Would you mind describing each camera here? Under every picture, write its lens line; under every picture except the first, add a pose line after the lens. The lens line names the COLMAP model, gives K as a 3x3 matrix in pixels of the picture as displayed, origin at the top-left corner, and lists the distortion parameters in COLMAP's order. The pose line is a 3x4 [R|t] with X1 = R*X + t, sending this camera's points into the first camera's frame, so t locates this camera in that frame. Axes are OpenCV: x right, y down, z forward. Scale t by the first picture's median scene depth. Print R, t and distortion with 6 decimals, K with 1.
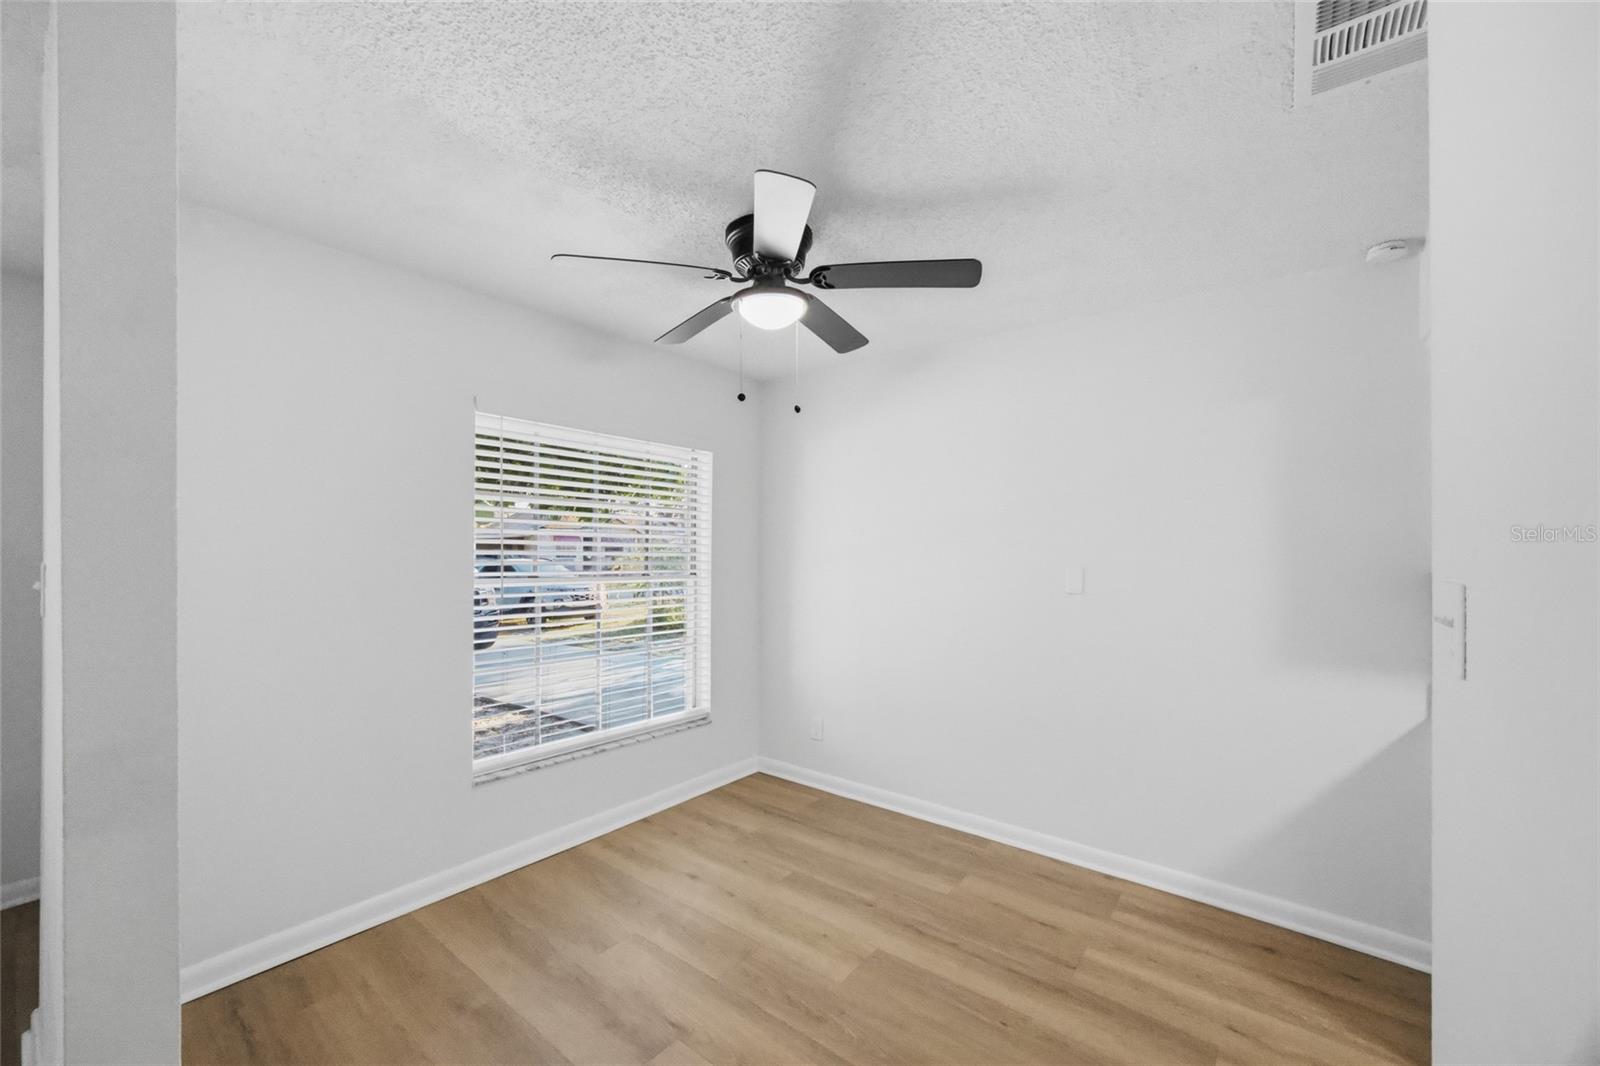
lens RADIAL K [[627.2, 0, 805.8], [0, 627.2, 540.4], [0, 0, 1]] dist [-0.001253, -0.000119]
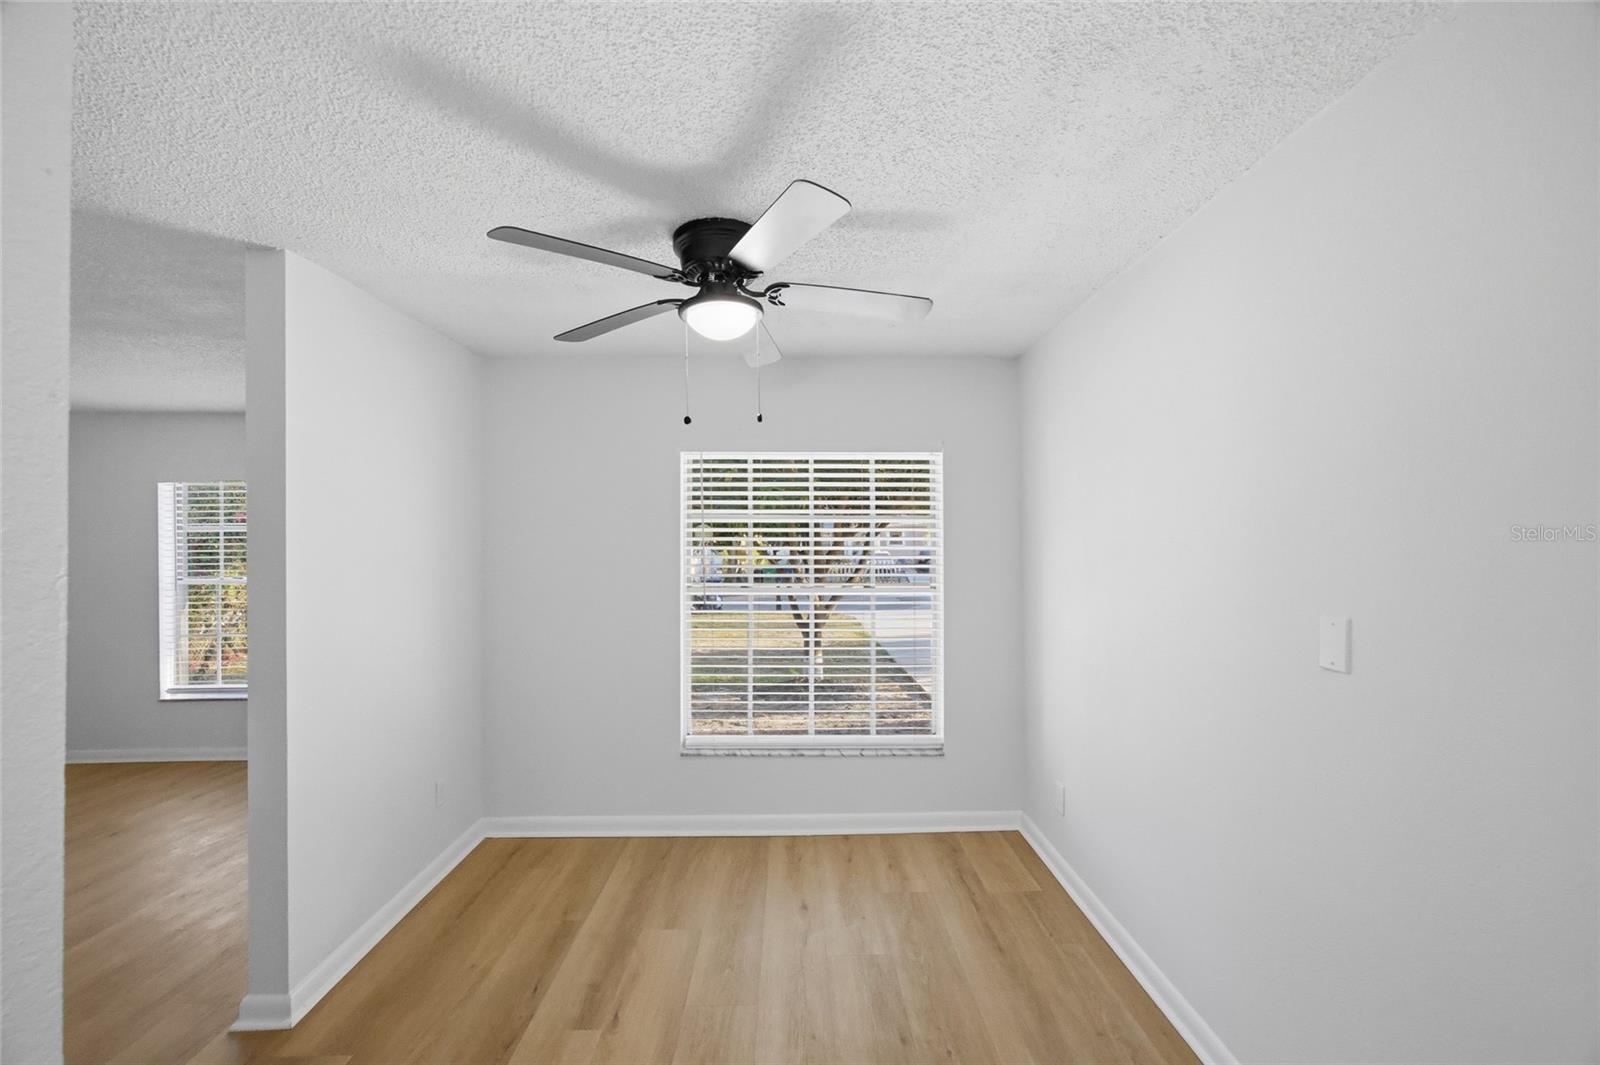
lens RADIAL K [[620.1, 0, 800.2], [0, 620.1, 540.7], [0, 0, 1]] dist [-0.028898, -0.000097]
pose [[0.627624, -0.014537, -0.778381, 0.490694], [0.026892, 0.999634, 0.003013, -0.024420], [0.778052, -0.022823, 0.627785, 0.372001]]
